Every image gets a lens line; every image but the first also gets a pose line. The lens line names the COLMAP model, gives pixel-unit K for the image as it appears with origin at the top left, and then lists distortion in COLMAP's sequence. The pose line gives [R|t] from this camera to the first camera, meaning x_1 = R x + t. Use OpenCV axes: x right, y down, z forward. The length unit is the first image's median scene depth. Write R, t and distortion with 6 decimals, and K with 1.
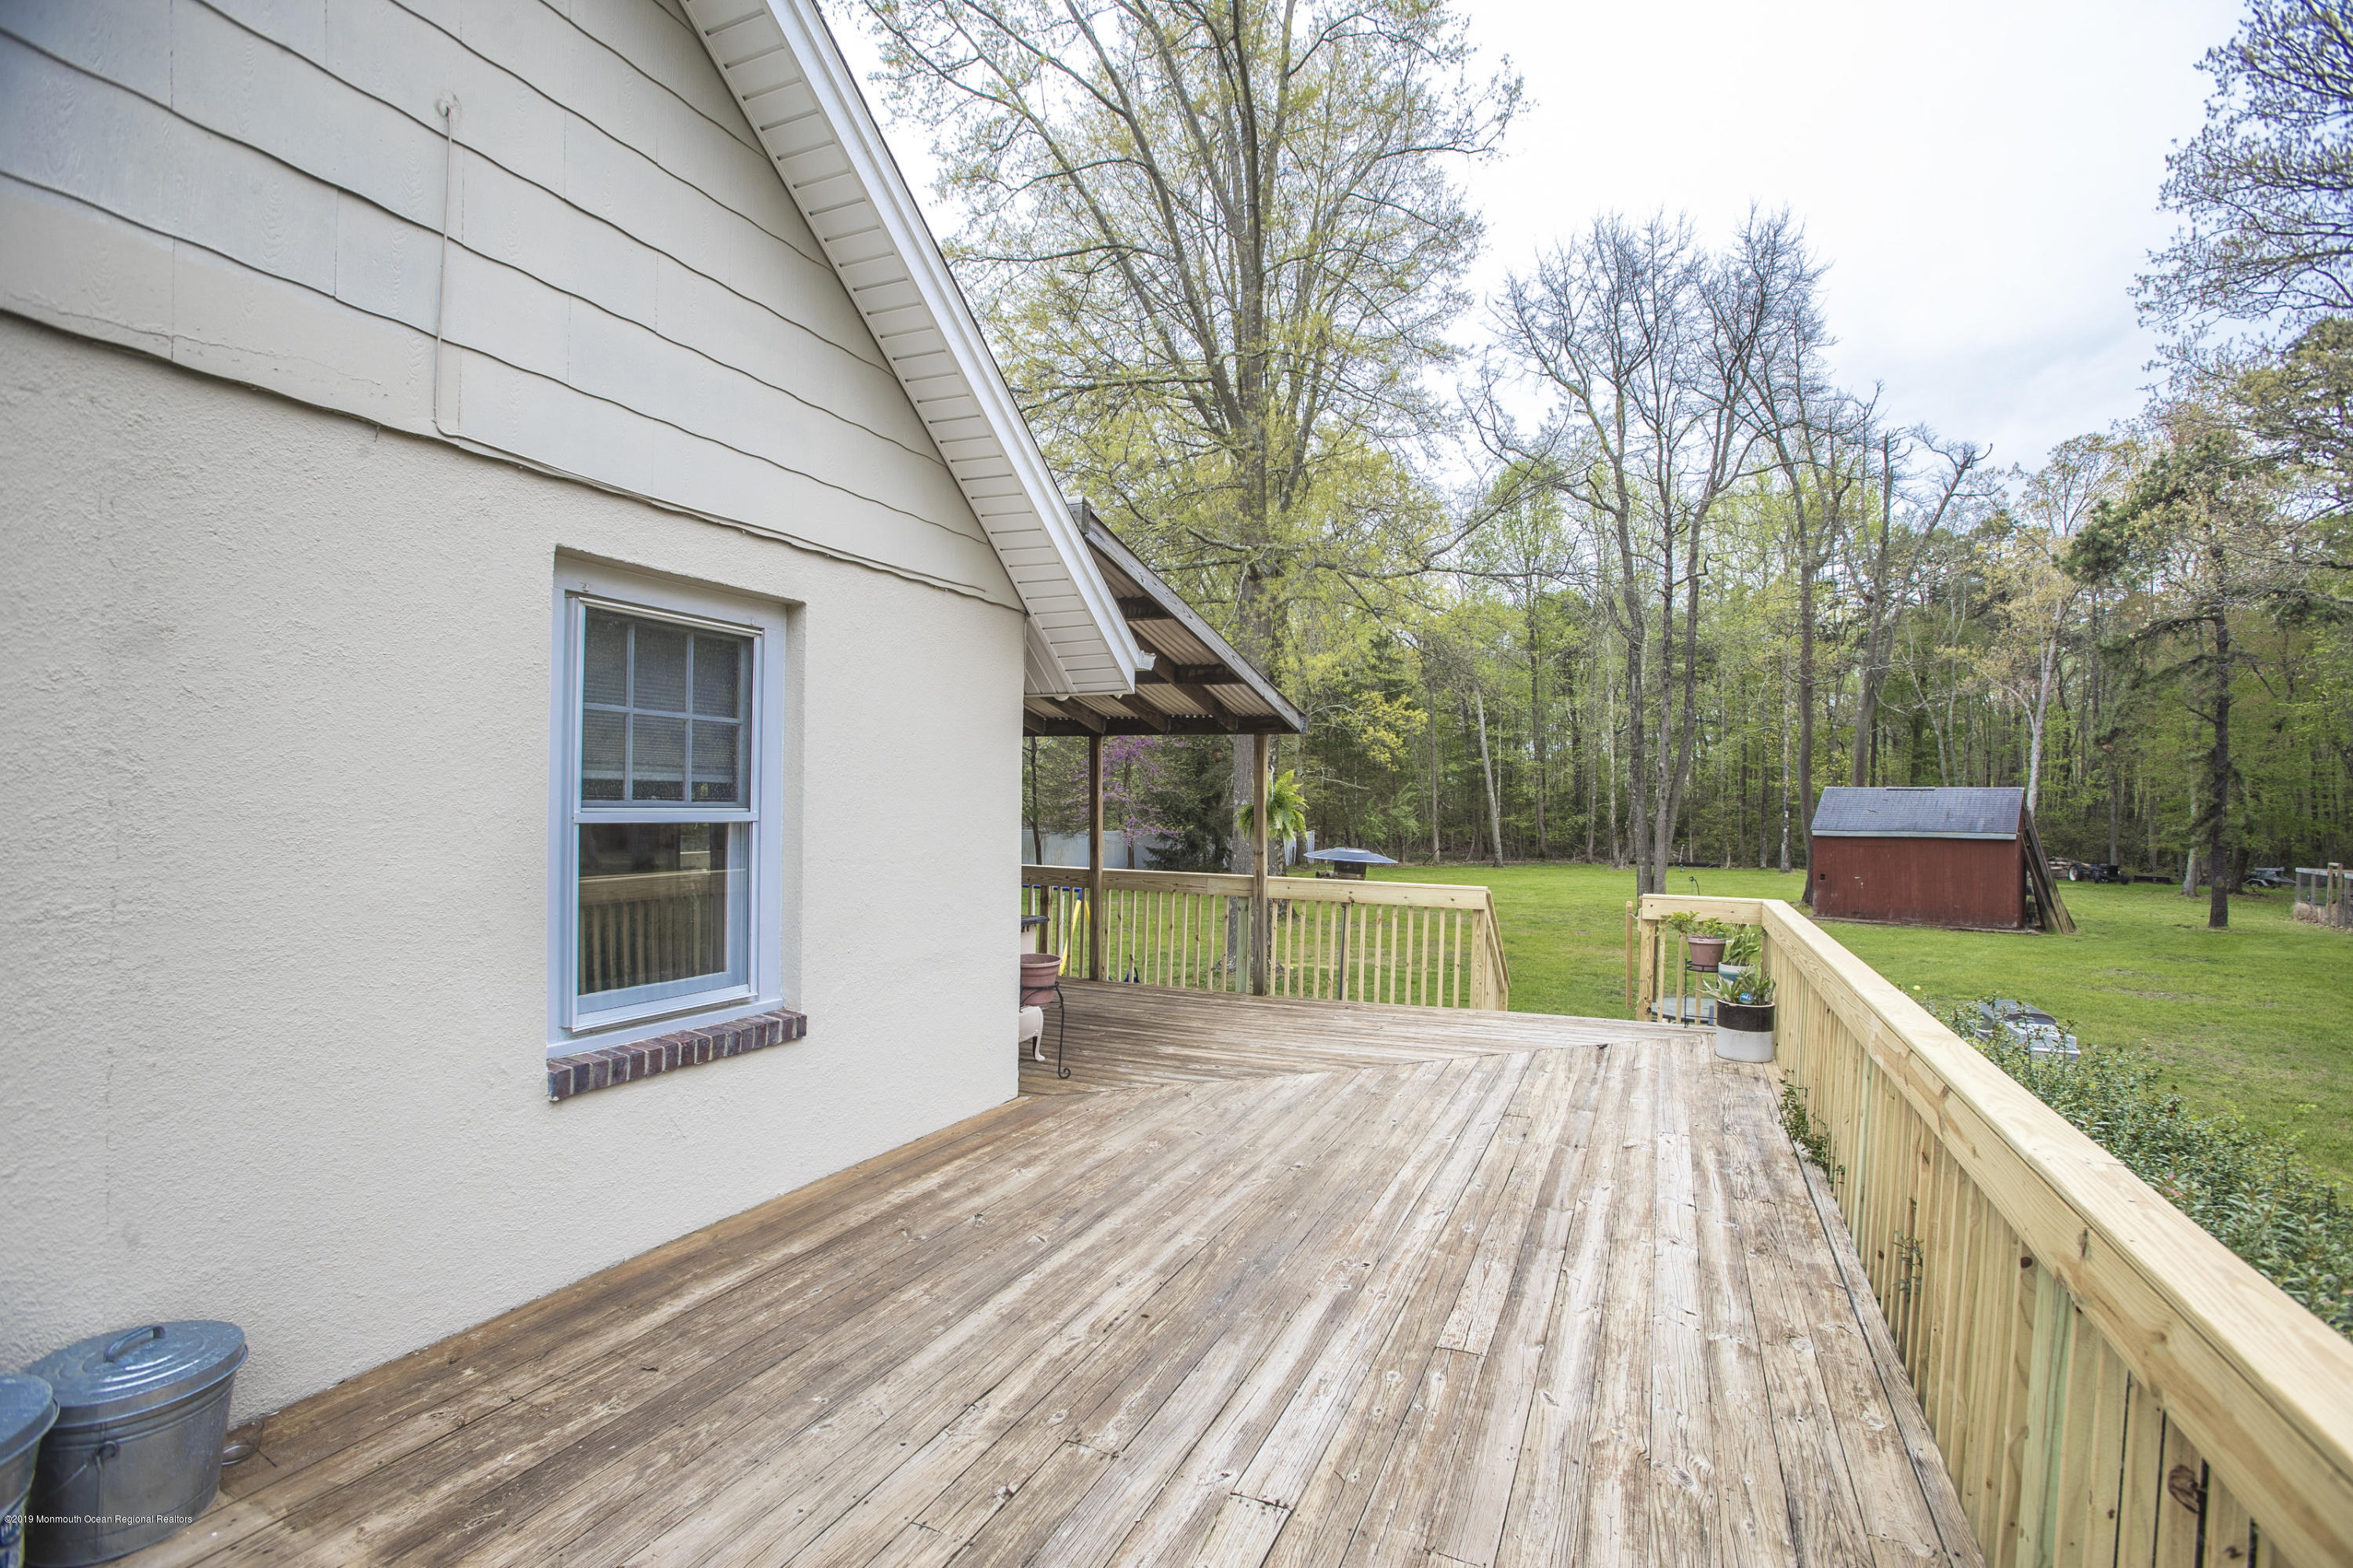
lens RADIAL K [[1069.3, 0, 1194.9], [0, 1069.3, 817.8], [0, 0, 1]] dist [-0.072956, 0.028702]
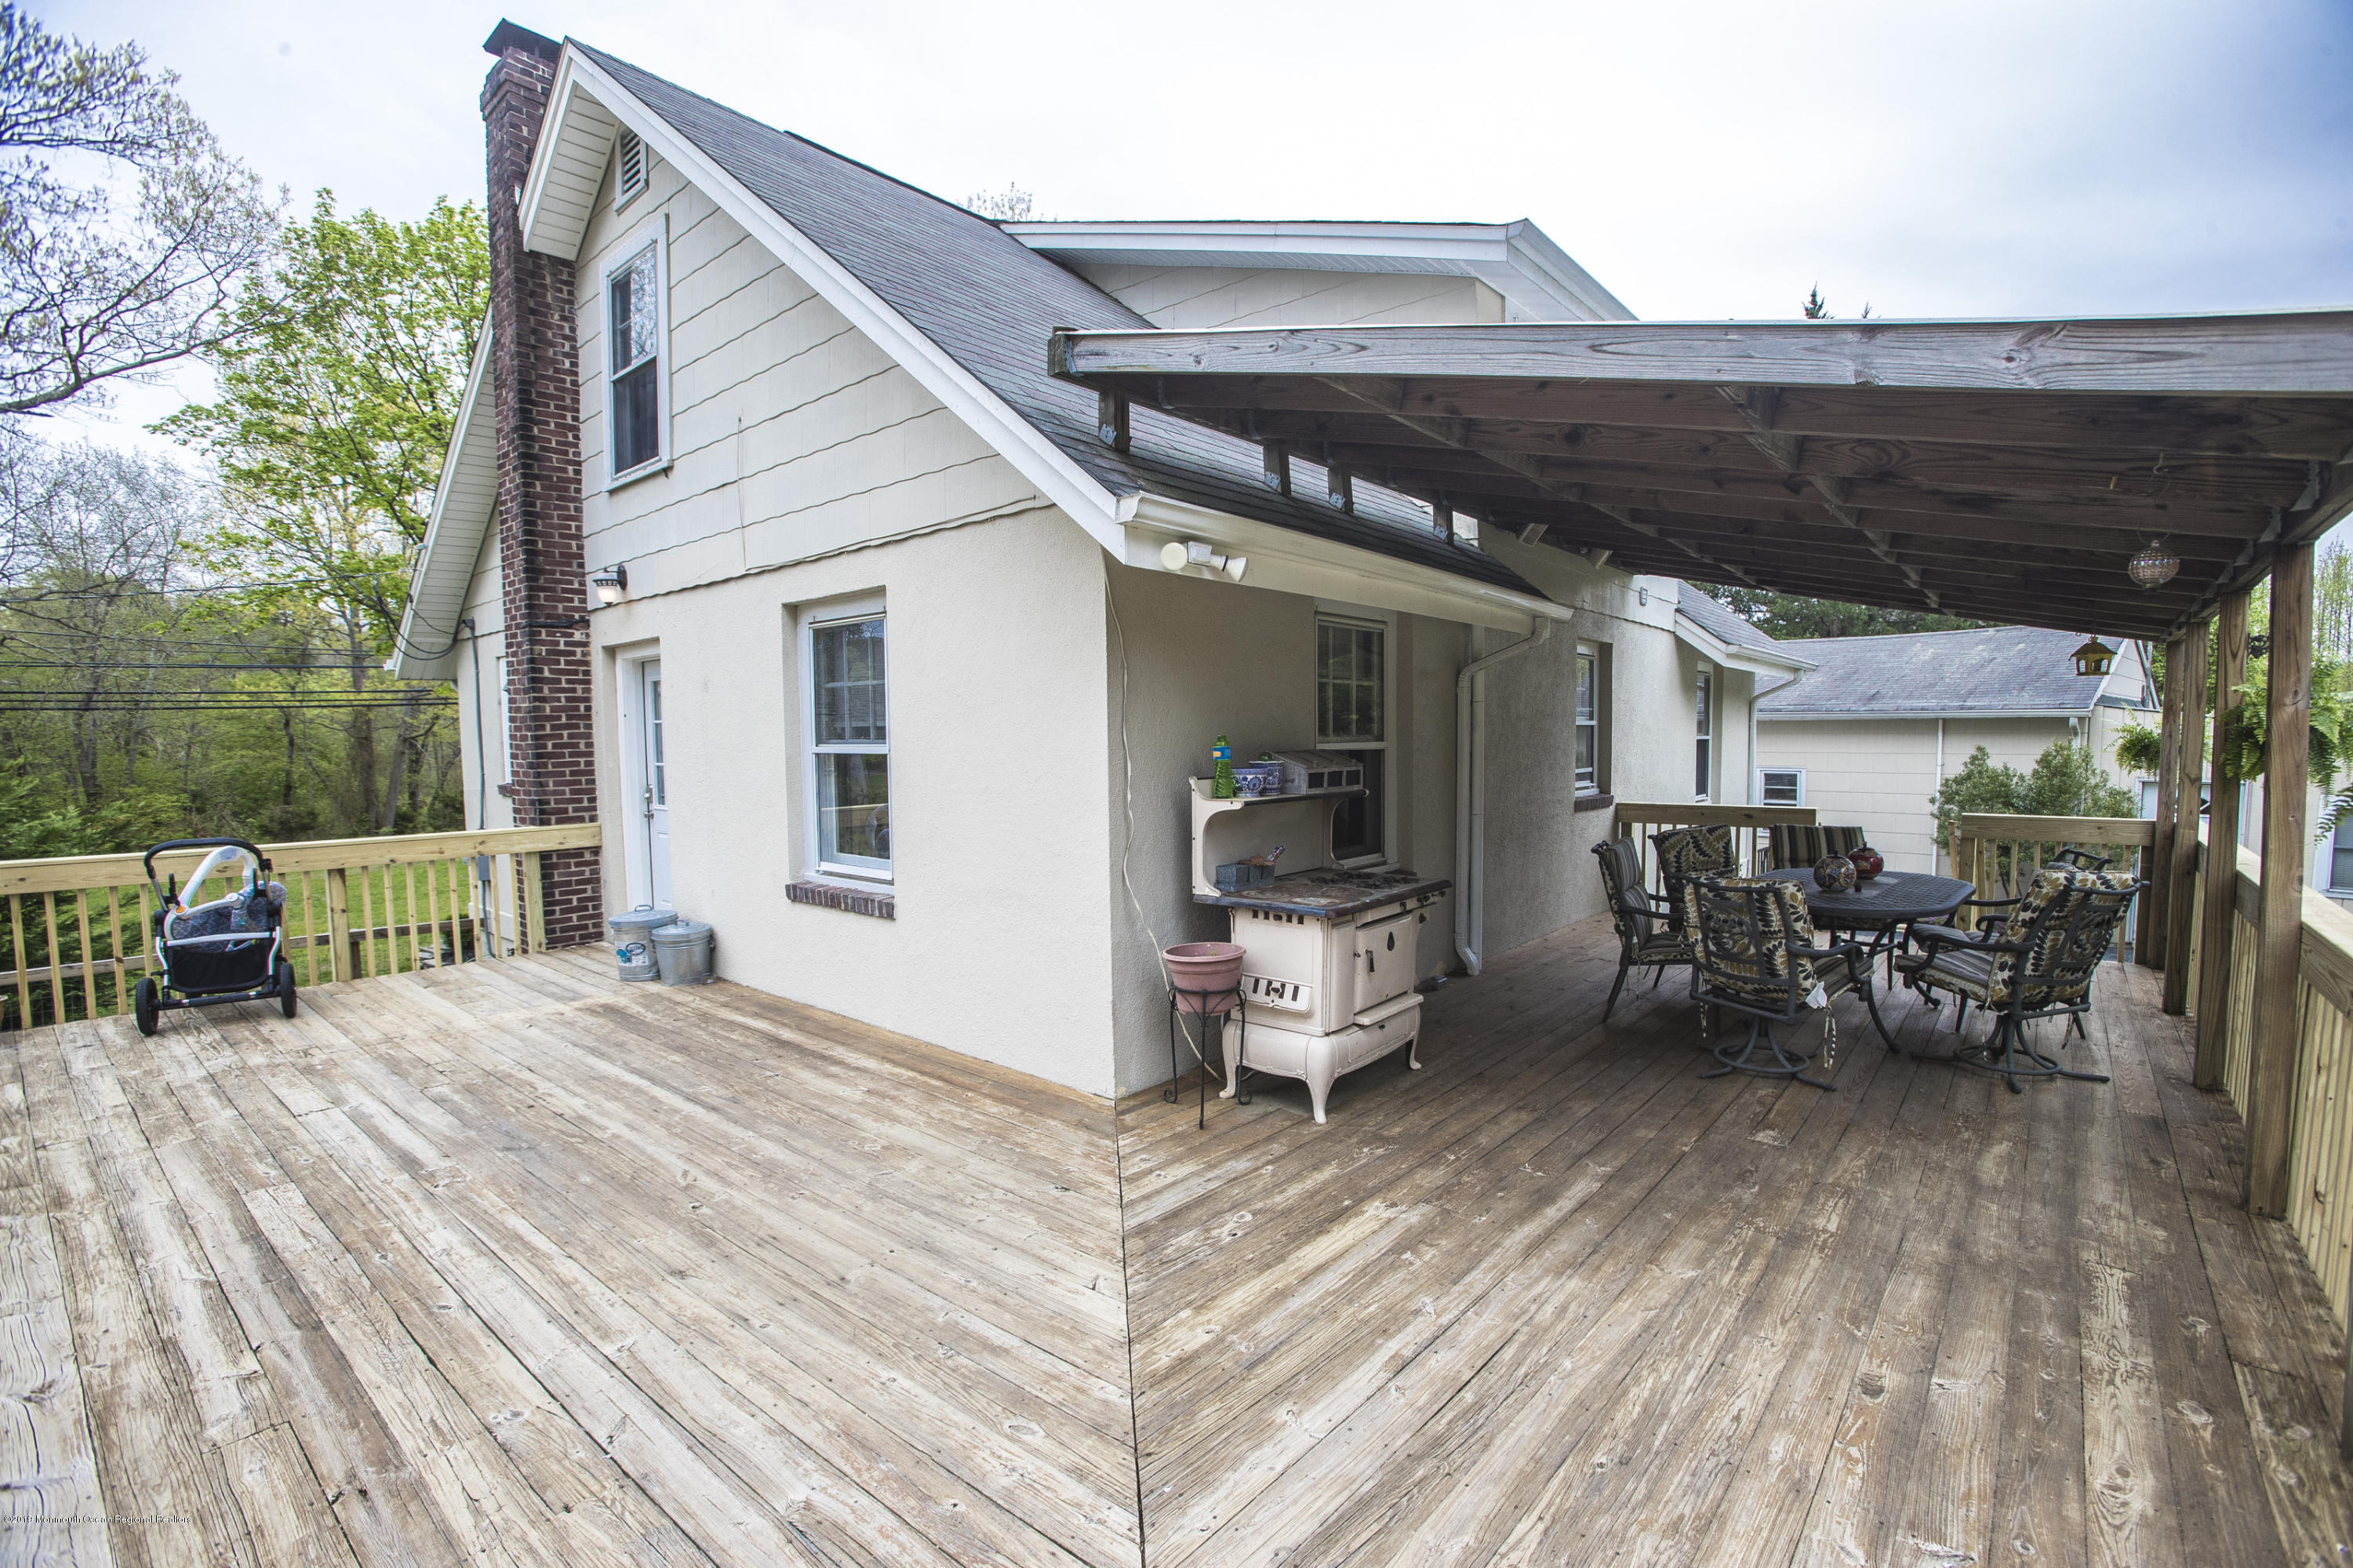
lens RADIAL K [[1069.3, 0, 1194.9], [0, 1069.3, 817.8], [0, 0, 1]] dist [-0.072956, 0.028702]
pose [[-0.270252, 0.051907, -0.961389, 0.820307], [-0.016298, 0.998156, 0.058474, -0.000636], [0.962652, 0.031472, -0.268907, 1.780859]]
